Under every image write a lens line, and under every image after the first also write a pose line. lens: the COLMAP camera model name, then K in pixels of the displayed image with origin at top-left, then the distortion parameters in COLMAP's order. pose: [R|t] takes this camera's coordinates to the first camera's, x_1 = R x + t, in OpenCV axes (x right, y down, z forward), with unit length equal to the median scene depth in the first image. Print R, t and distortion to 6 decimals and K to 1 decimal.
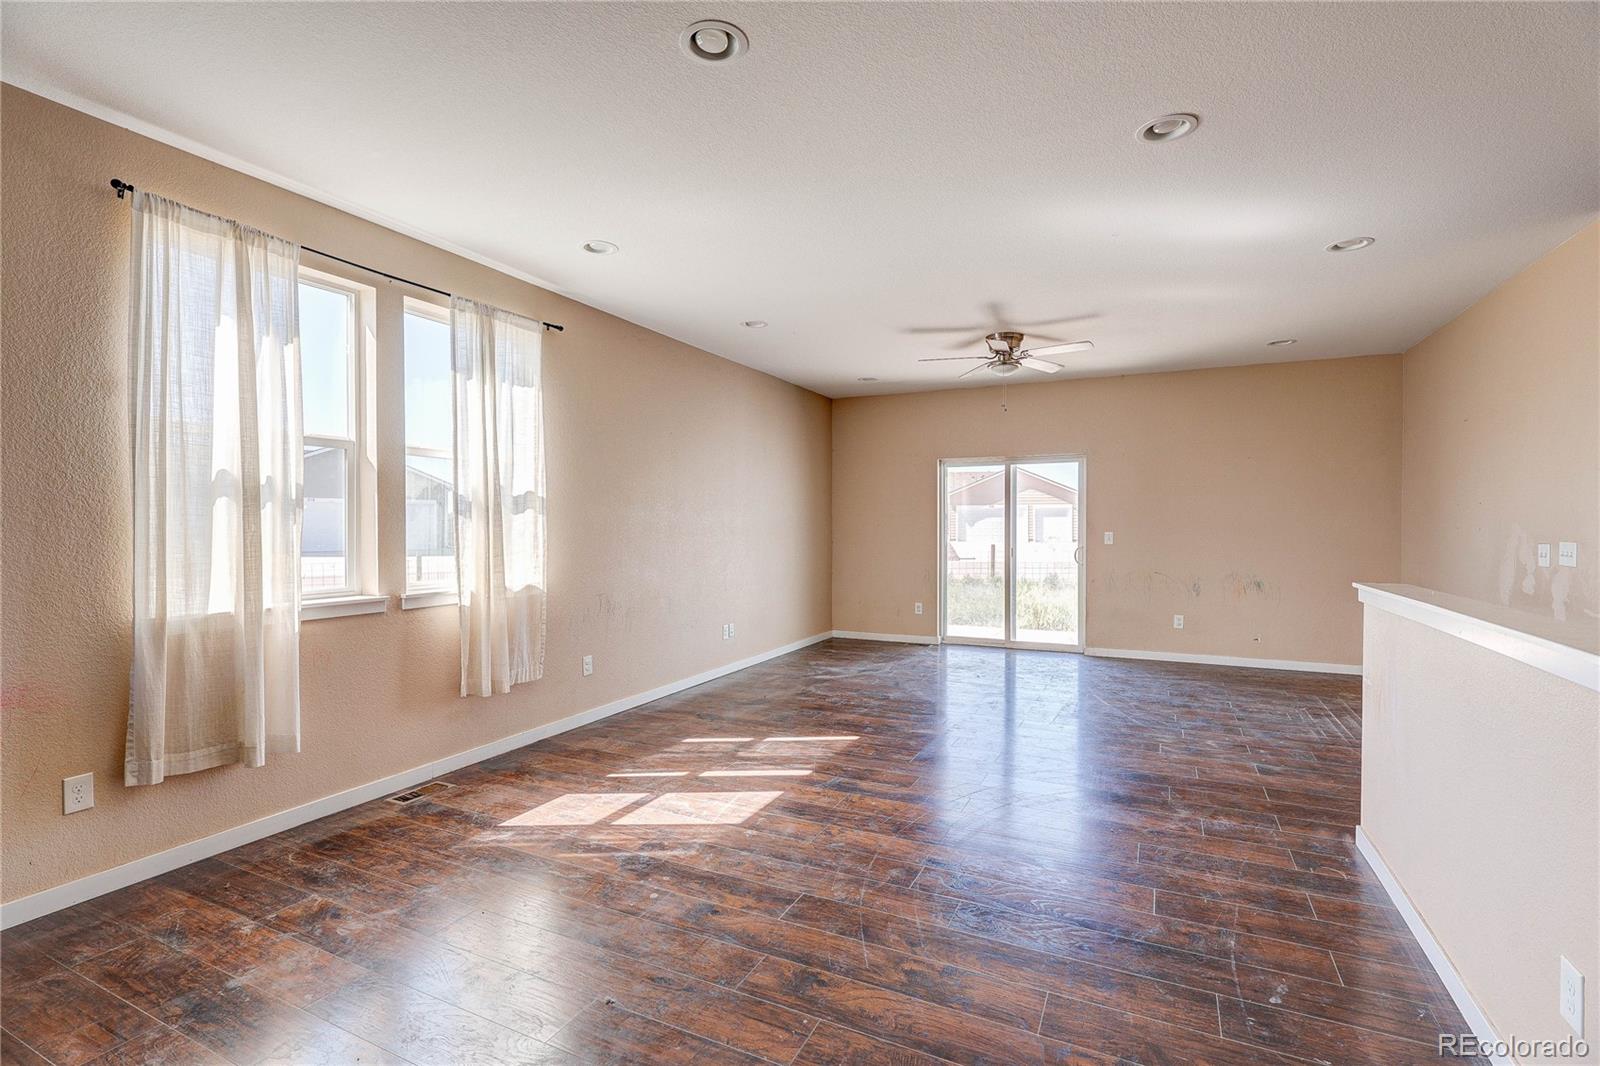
lens RADIAL K [[738.7, 0, 800.0], [0, 738.7, 533.0], [0, 0, 1]] dist [0.000388, 0.000102]
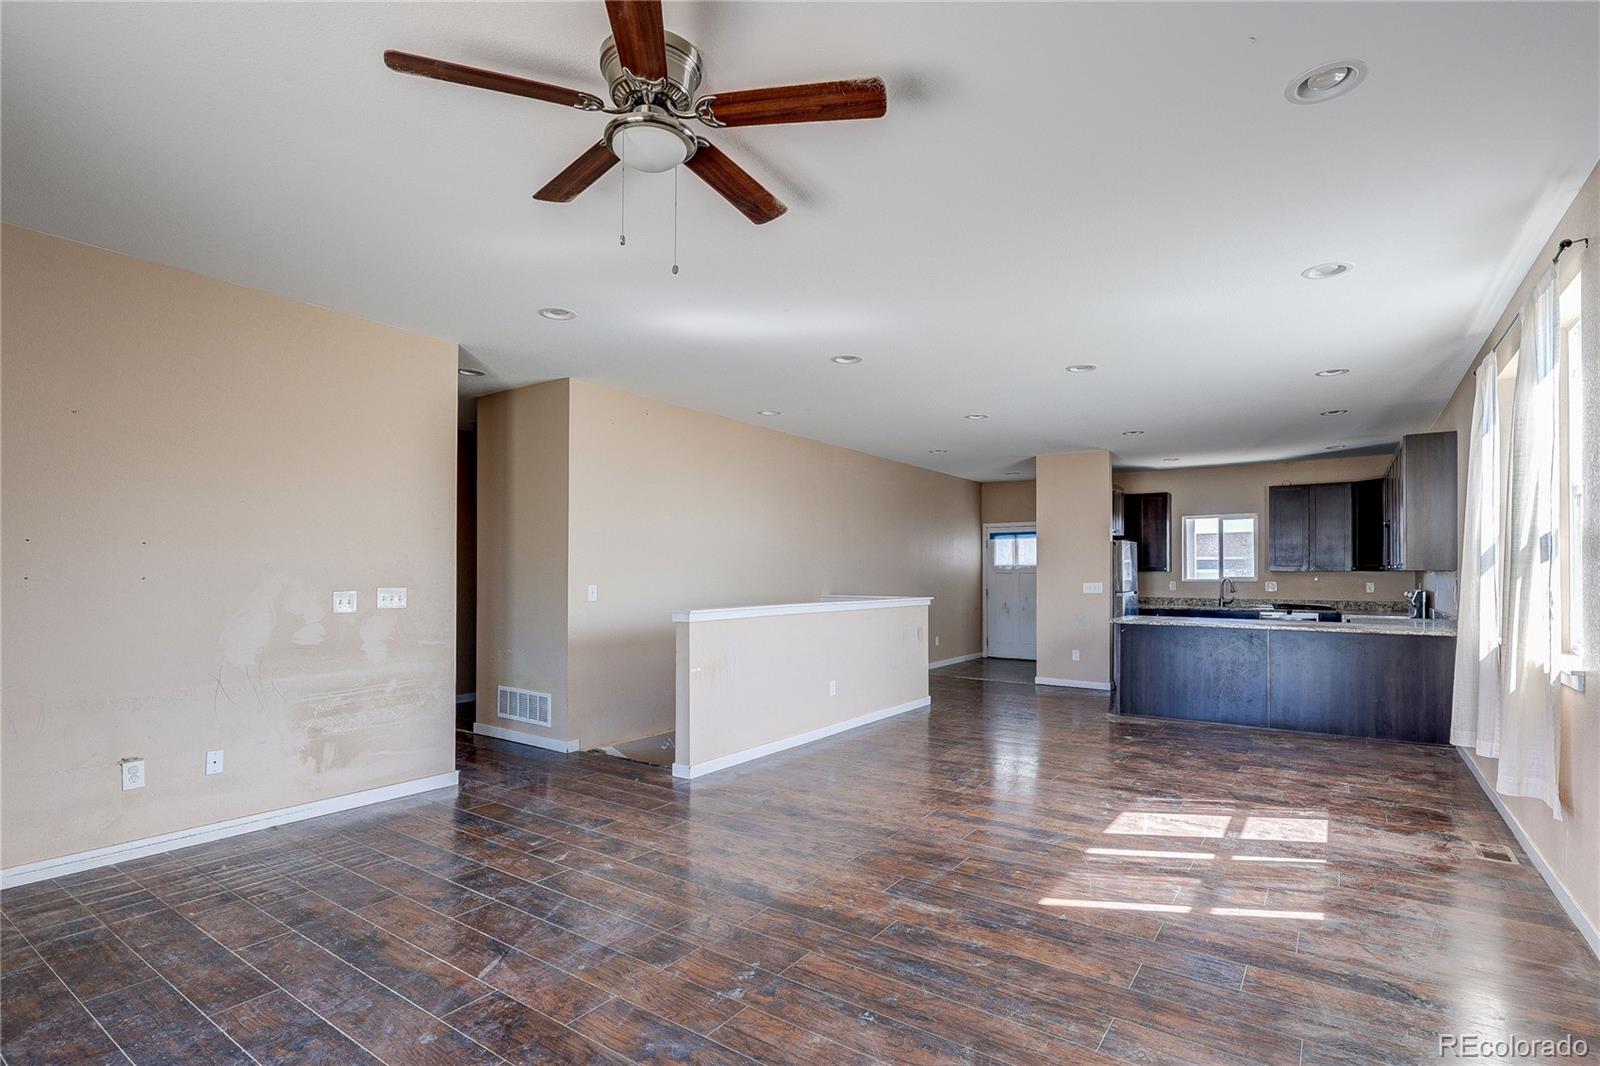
lens RADIAL K [[761.4, 0, 799.5], [0, 761.4, 565.3], [0, 0, 1]] dist [-0.001829, 0.000070]
pose [[-0.986699, -0.001409, 0.162552, 0.192545], [-0.001166, 0.999998, 0.001587, -0.021895], [-0.162554, 0.001376, -0.986699, 1.828192]]
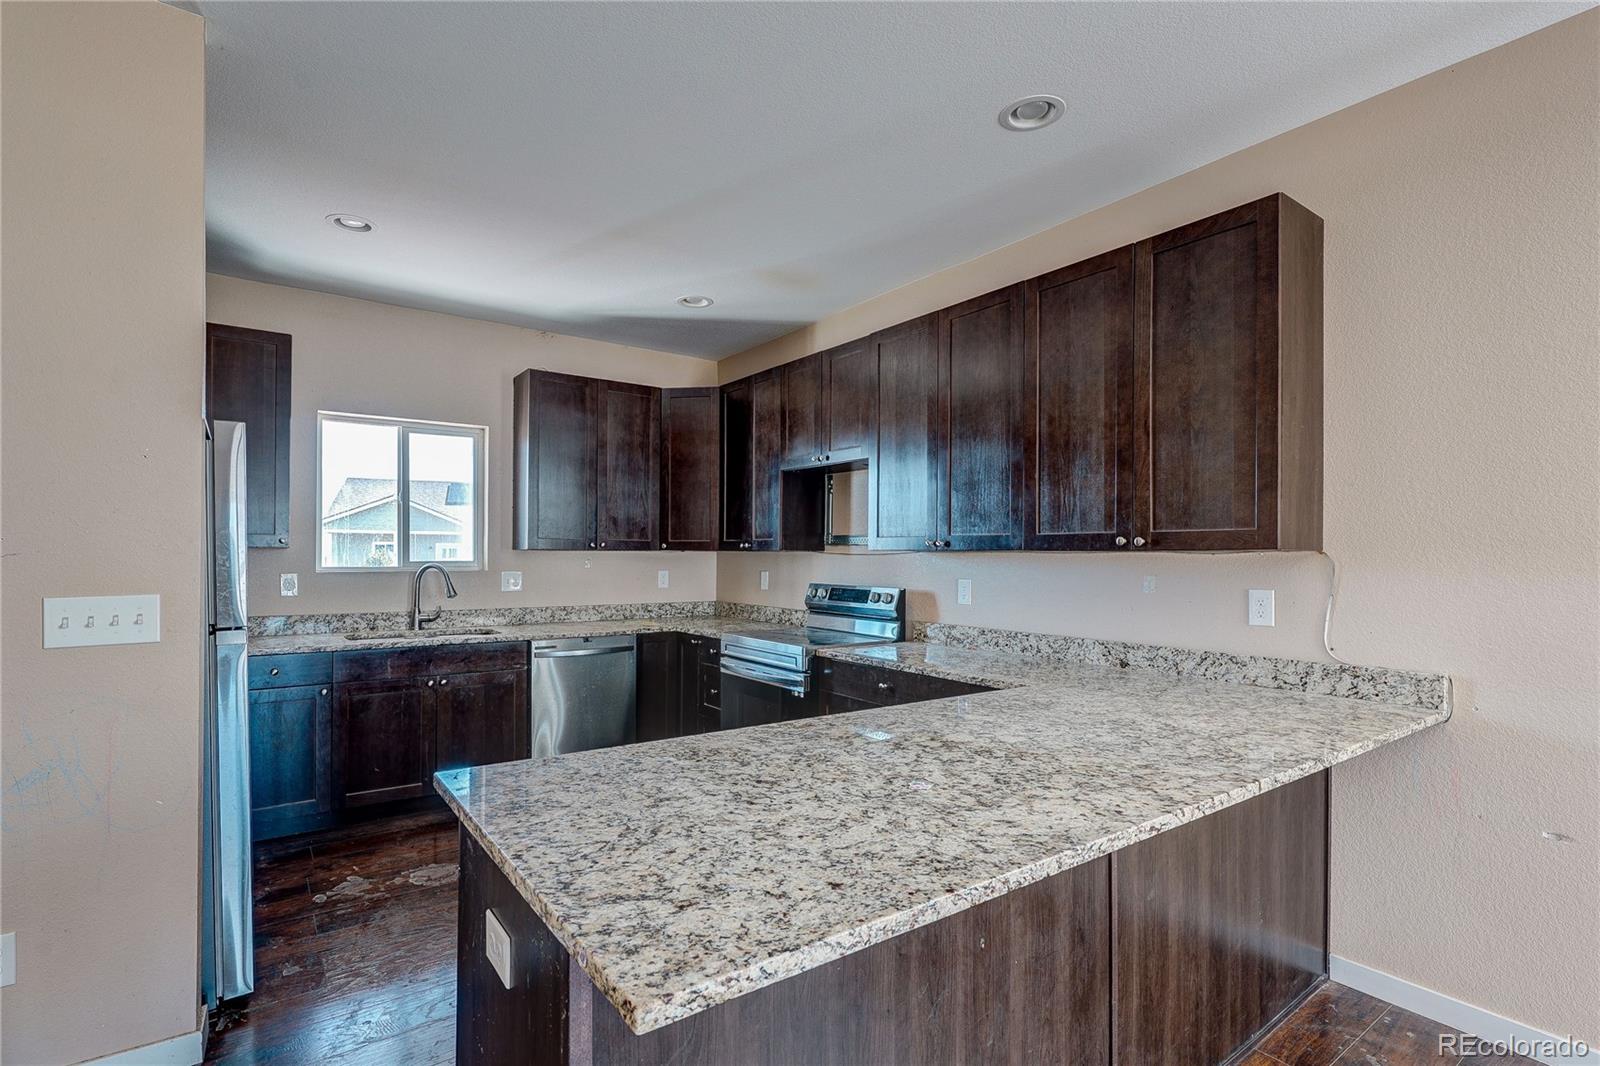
lens RADIAL K [[758.4, 0, 798.3], [0, 758.4, 548.9], [0, 0, 1]] dist [-0.003413, -0.000064]
pose [[-0.473213, -0.012121, -0.880865, -0.065574], [-0.017222, 0.999842, -0.004506, -0.004453], [0.880780, 0.013038, -0.473346, 0.194817]]
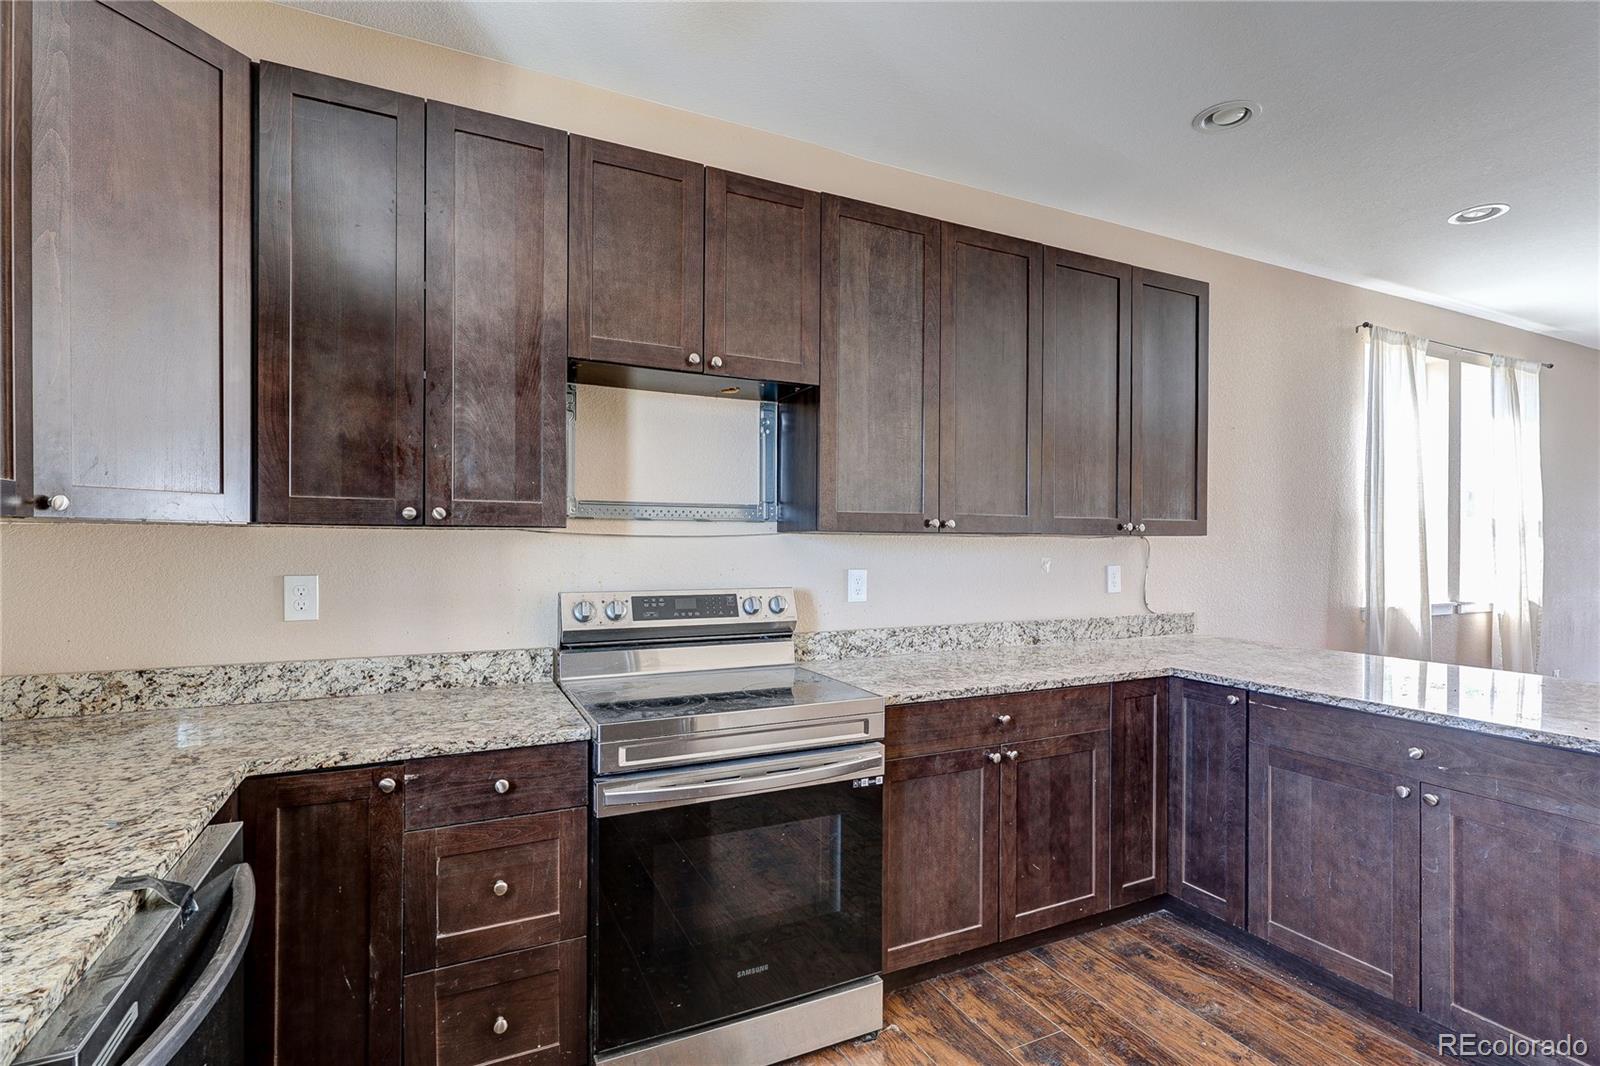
lens RADIAL K [[758.4, 0, 798.3], [0, 758.4, 548.9], [0, 0, 1]] dist [-0.003413, -0.000064]
pose [[0.784438, 0.007132, -0.620166, -0.543345], [-0.010487, 0.999943, -0.001766, 0.006767], [0.620118, 0.007889, 0.784469, -0.601945]]
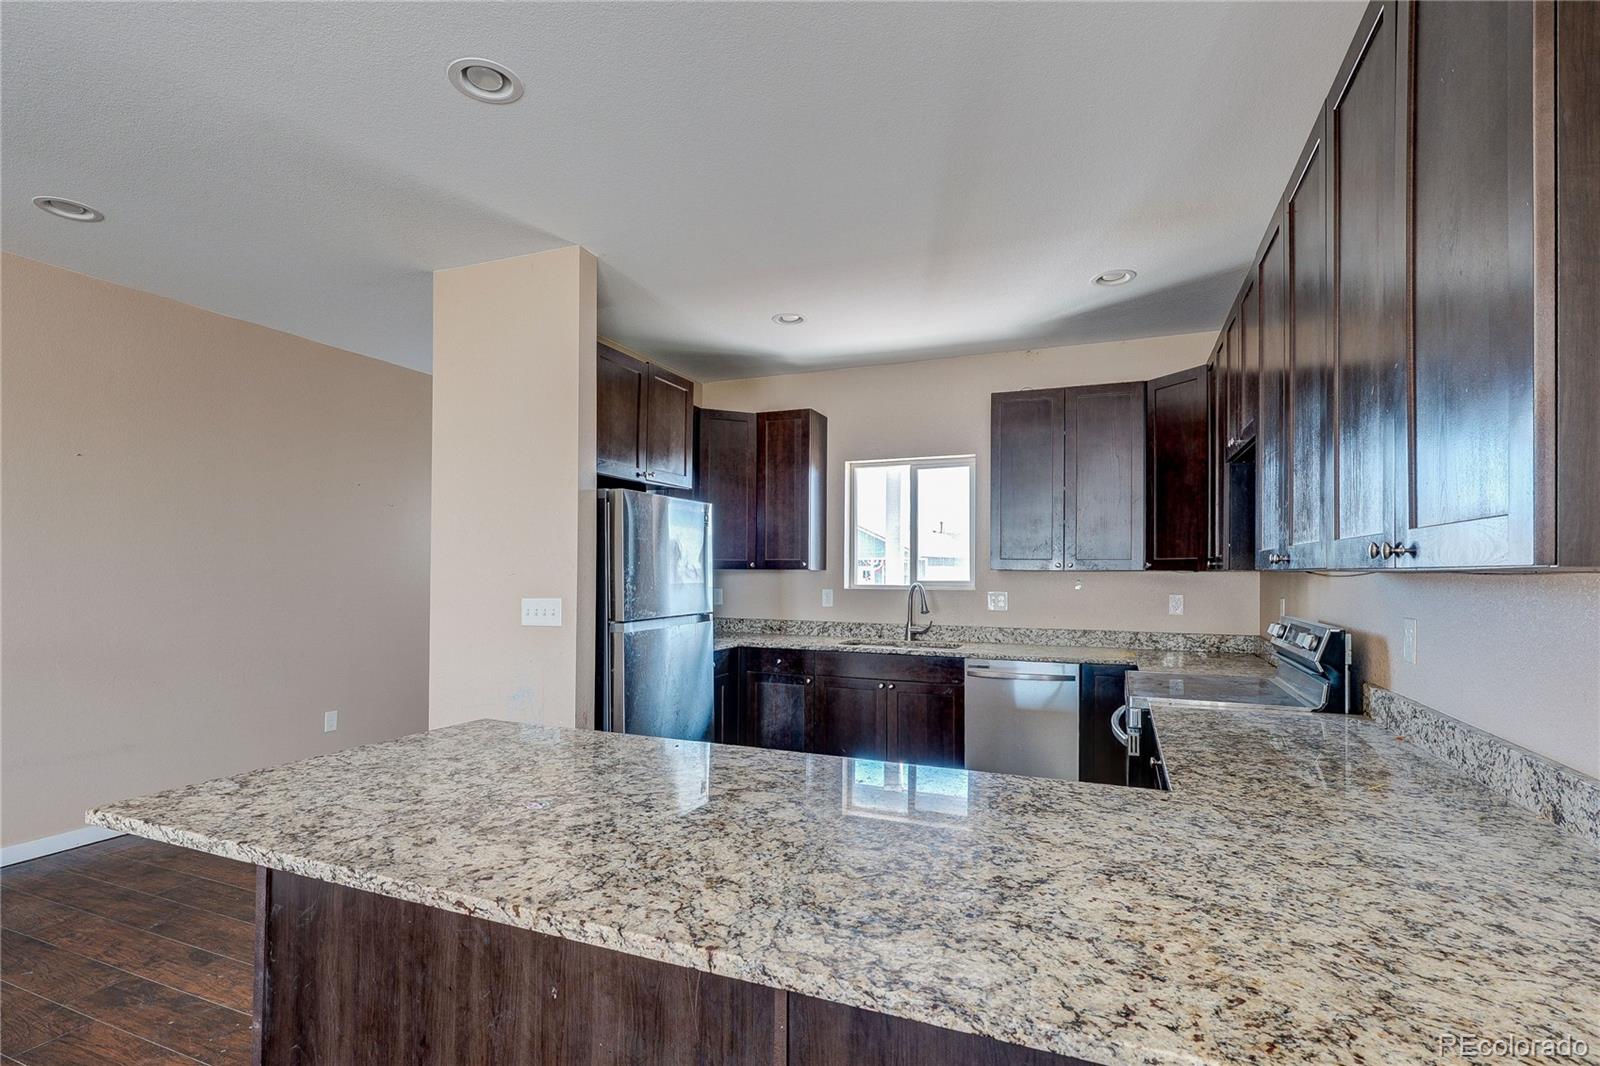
lens RADIAL K [[761.4, 0, 799.5], [0, 761.4, 565.3], [0, 0, 1]] dist [-0.001829, 0.000070]
pose [[-0.998096, -0.007782, -0.061193, -0.483246], [-0.008030, 0.999961, 0.003800, -0.011025], [0.061161, 0.004284, -0.998119, 0.429277]]
